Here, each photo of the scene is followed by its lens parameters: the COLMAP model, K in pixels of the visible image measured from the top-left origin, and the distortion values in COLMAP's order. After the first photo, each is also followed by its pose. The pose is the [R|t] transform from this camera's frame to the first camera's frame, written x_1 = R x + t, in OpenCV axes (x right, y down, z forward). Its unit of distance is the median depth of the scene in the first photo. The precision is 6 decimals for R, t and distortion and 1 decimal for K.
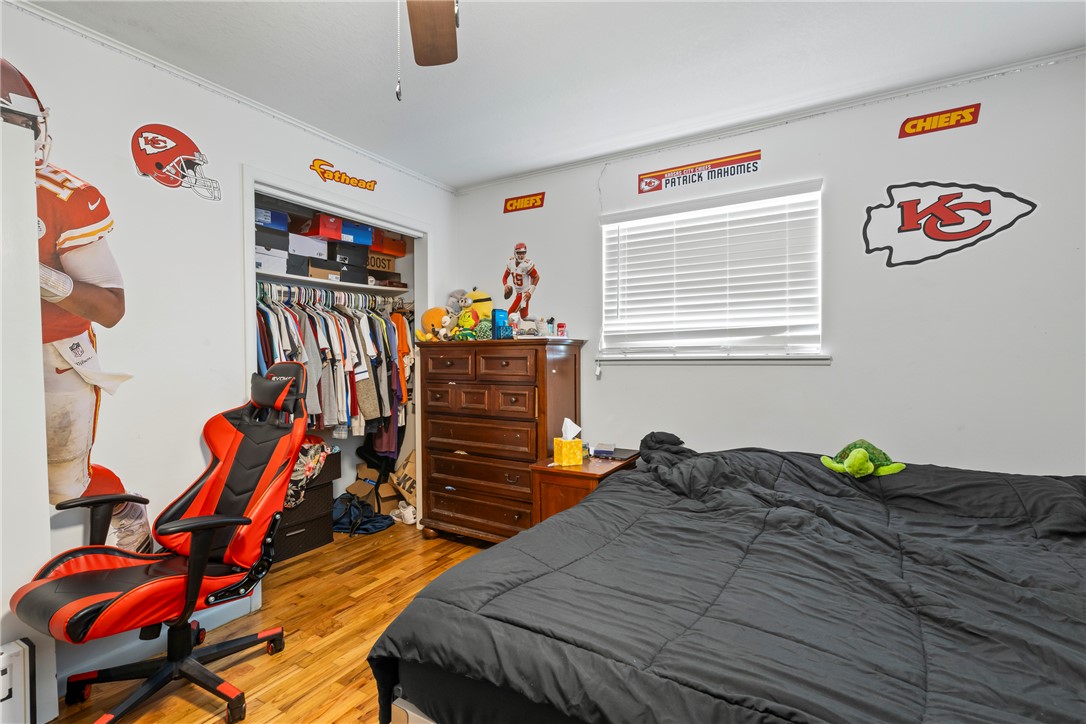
lens RADIAL K [[492.6, 0, 543.0], [0, 492.6, 362.0], [0, 0, 1]] dist [-0.001852, 0.000187]
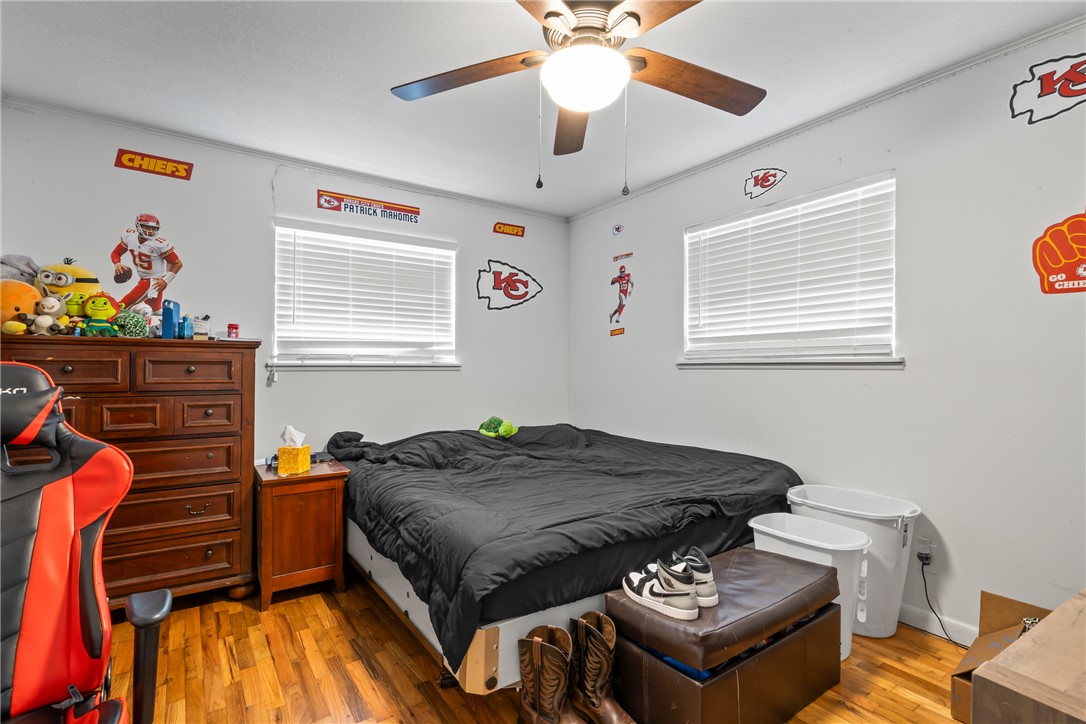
lens RADIAL K [[503.0, 0, 543.0], [0, 503.0, 362.0], [0, 0, 1]] dist [-0.000419, 0.000394]
pose [[0.417264, 0.015461, 0.908654, -0.591878], [0.001898, 0.999838, -0.017885, 0.007265], [-0.908783, 0.009188, 0.417168, 0.125459]]
